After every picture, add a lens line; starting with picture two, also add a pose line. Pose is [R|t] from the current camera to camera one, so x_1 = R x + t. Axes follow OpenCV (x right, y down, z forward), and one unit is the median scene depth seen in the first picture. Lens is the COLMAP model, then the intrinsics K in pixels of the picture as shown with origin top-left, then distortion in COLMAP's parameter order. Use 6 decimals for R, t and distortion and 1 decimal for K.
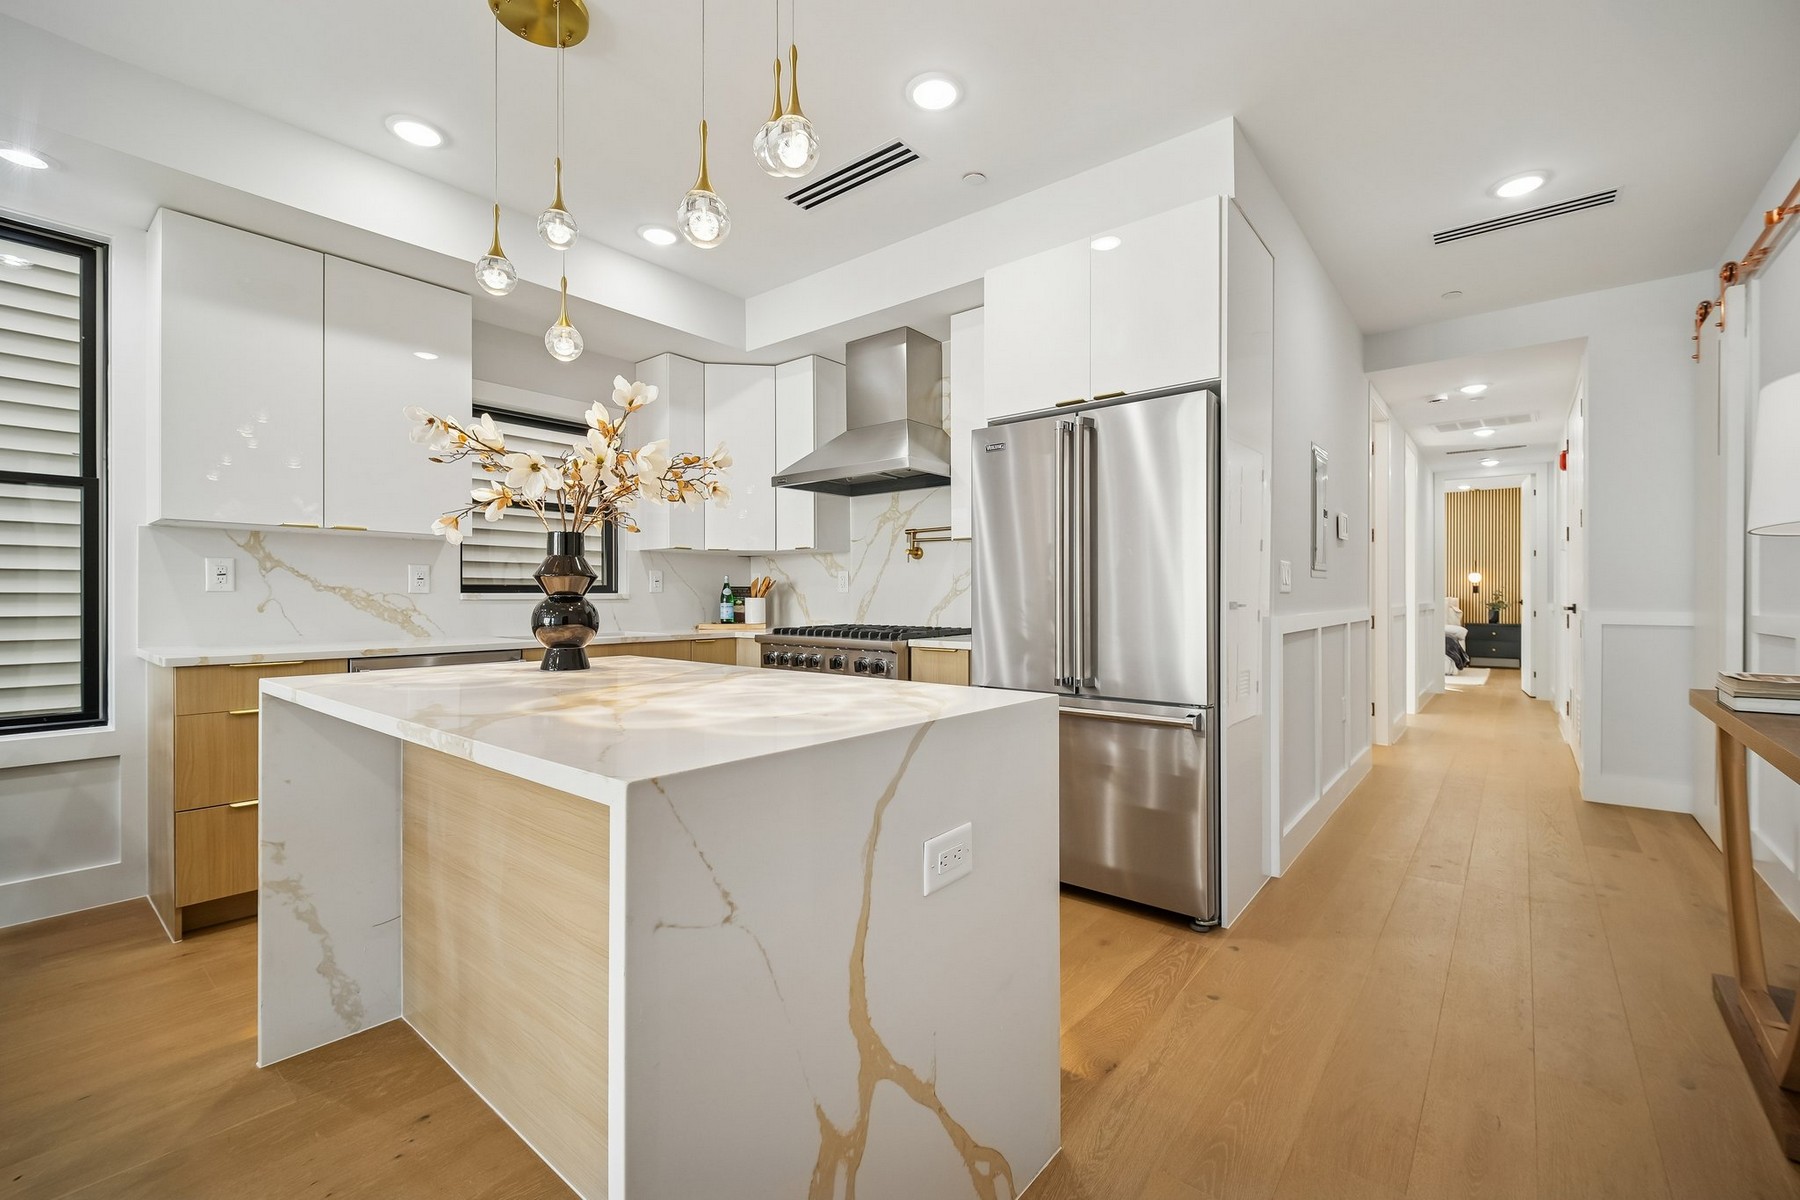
lens RADIAL K [[749.2, 0, 909.3], [0, 749.2, 598.5], [0, 0, 1]] dist [0.010907, -0.011447]
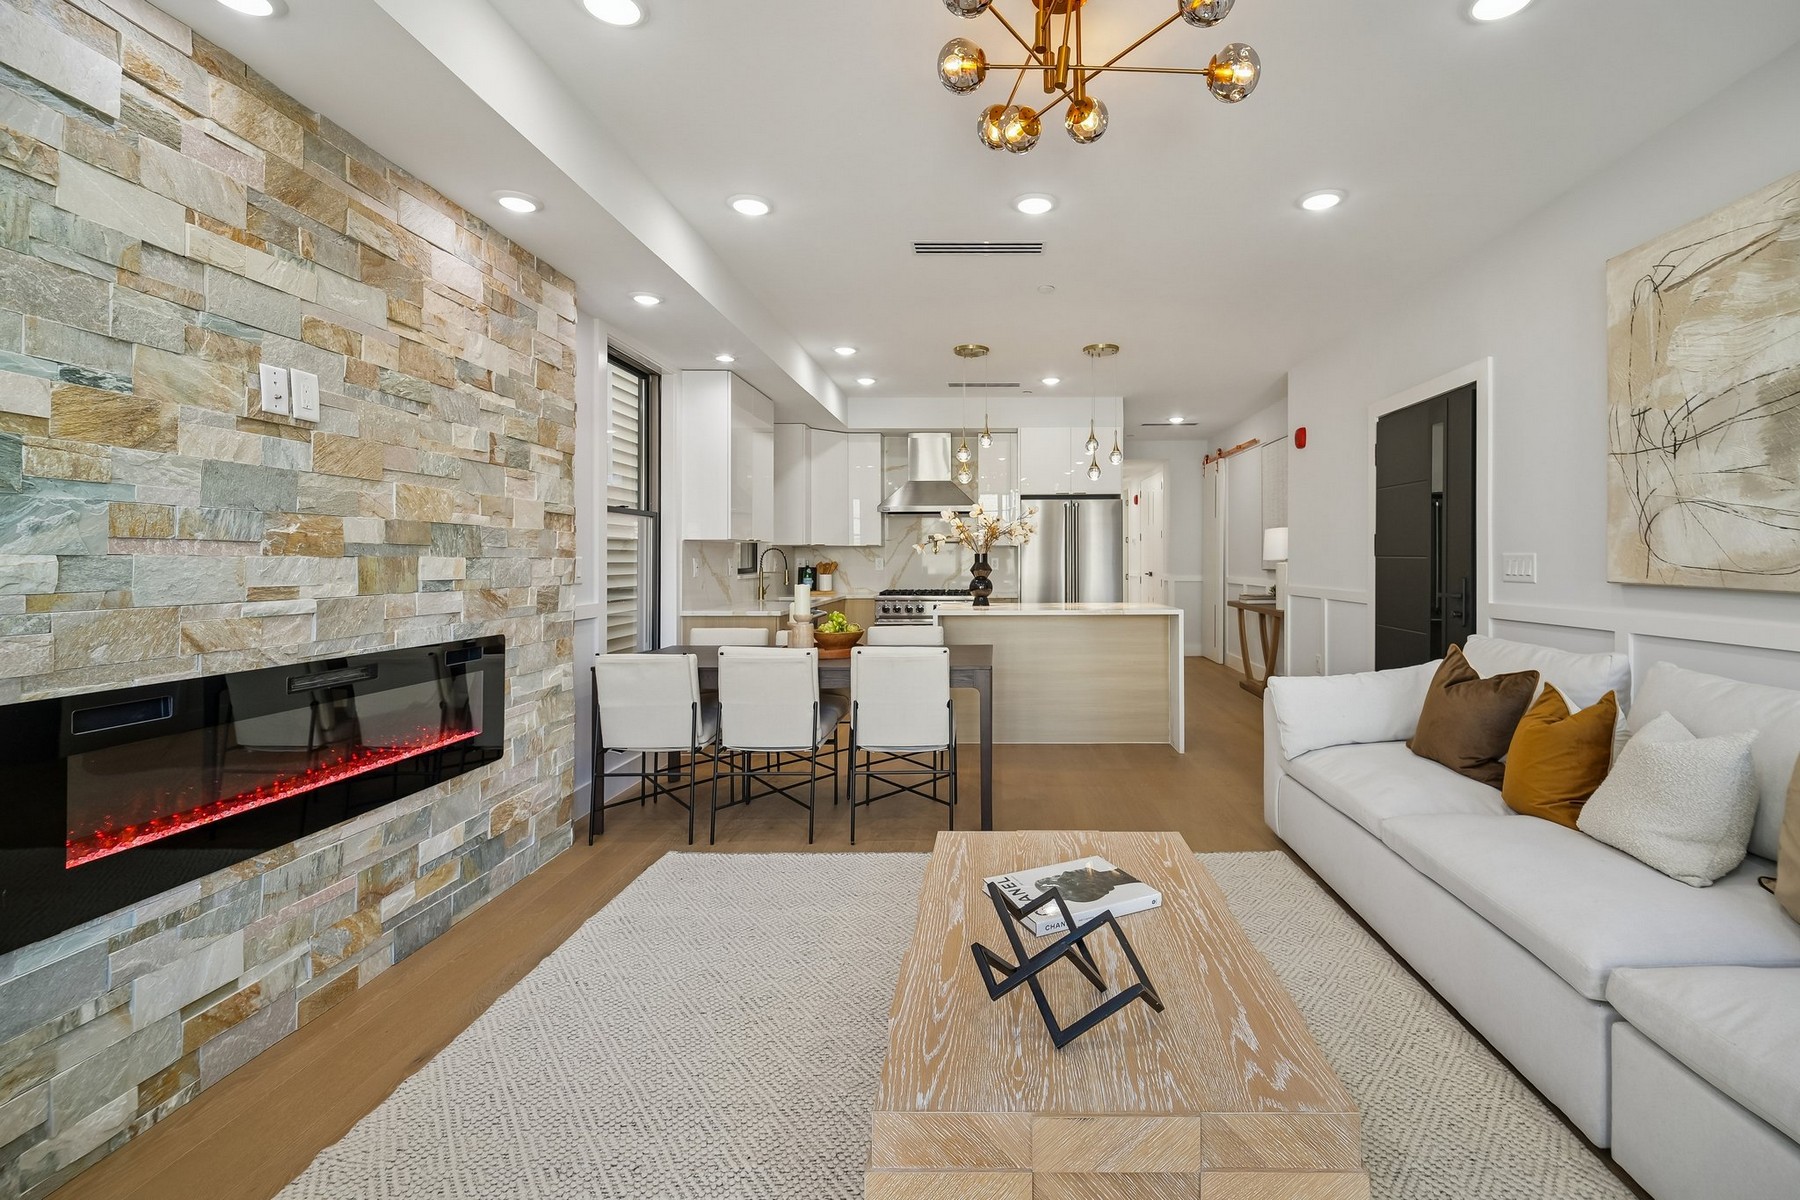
lens RADIAL K [[792.6, 0, 998.4], [0, 792.6, 558.8], [0, 0, 1]] dist [0.001048, -0.006839]
pose [[0.779436, -0.001137, 0.626481, -1.069704], [0.003070, 0.999993, -0.002005, -0.032476], [-0.626475, 0.003486, 0.779434, -0.592567]]
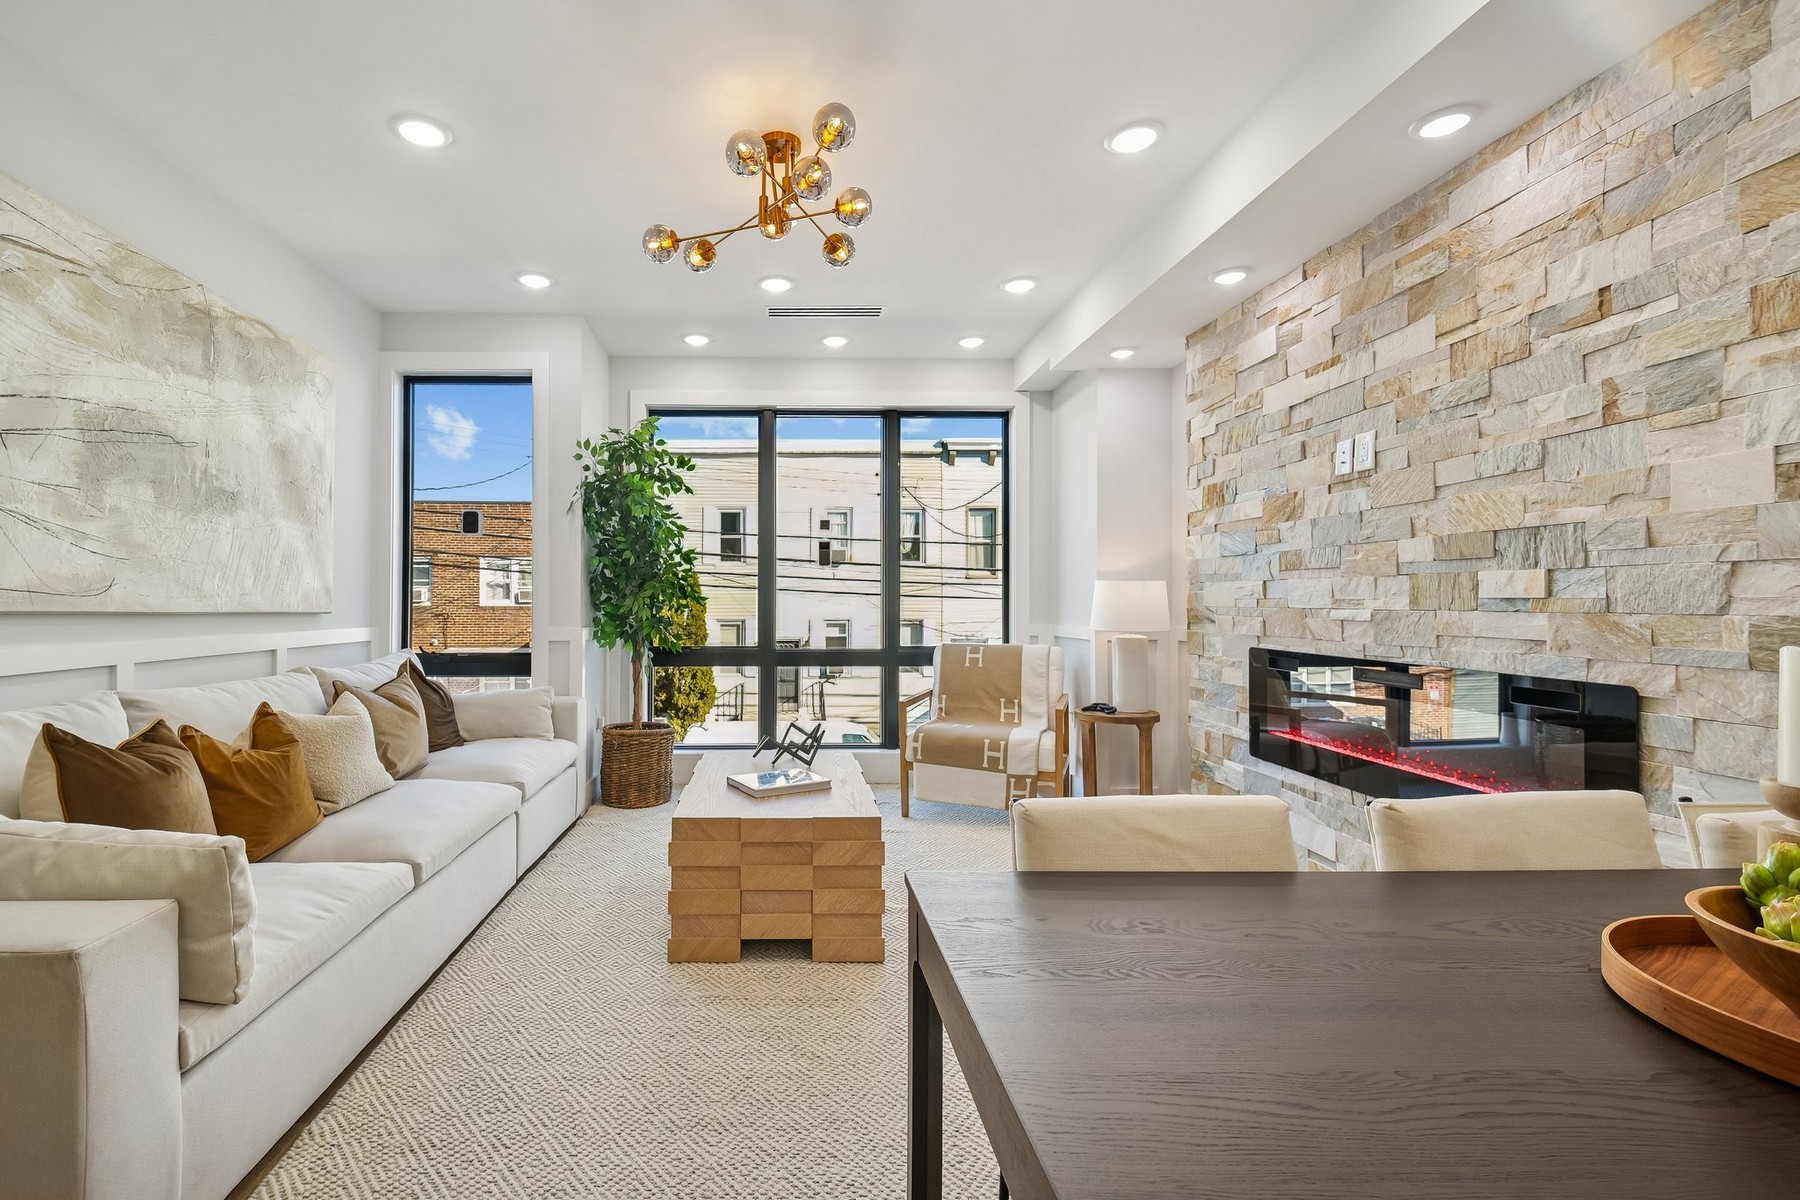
lens RADIAL K [[797.2, 0, 784.9], [0, 797.2, 595.9], [0, 0, 1]] dist [0.004246, -0.004291]
pose [[-0.773497, -0.004047, -0.633787, -0.309865], [0.000180, 0.999978, -0.006605, -0.016014], [0.633800, -0.005223, -0.773480, 0.288948]]
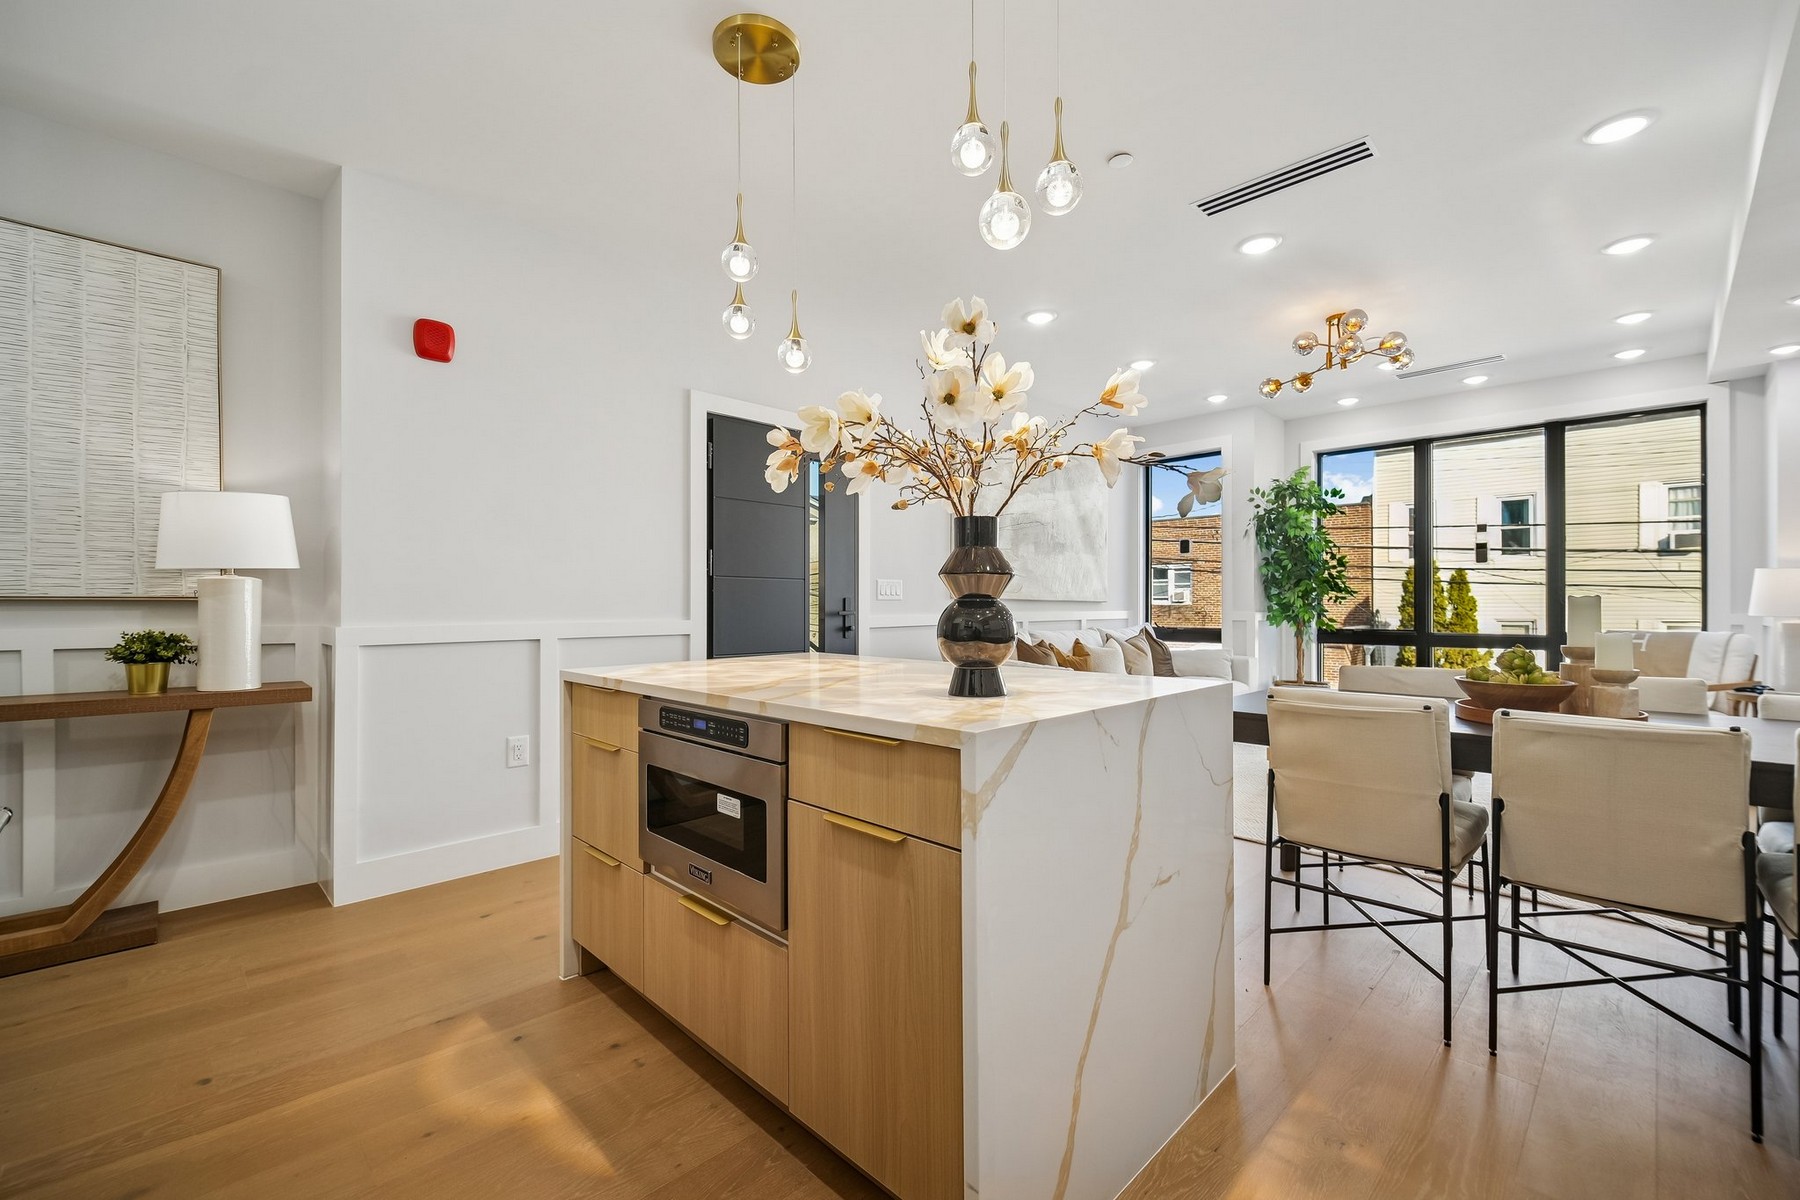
lens RADIAL K [[757.9, 0, 900.0], [0, 757.9, 600.0], [0, 0, 1]] dist [-0.001646, -0.000085]
pose [[-0.993733, 0.004423, 0.111697, -0.232127], [0.003800, 0.999976, -0.005789, 0.001057], [-0.111719, -0.005329, -0.993726, 0.891945]]
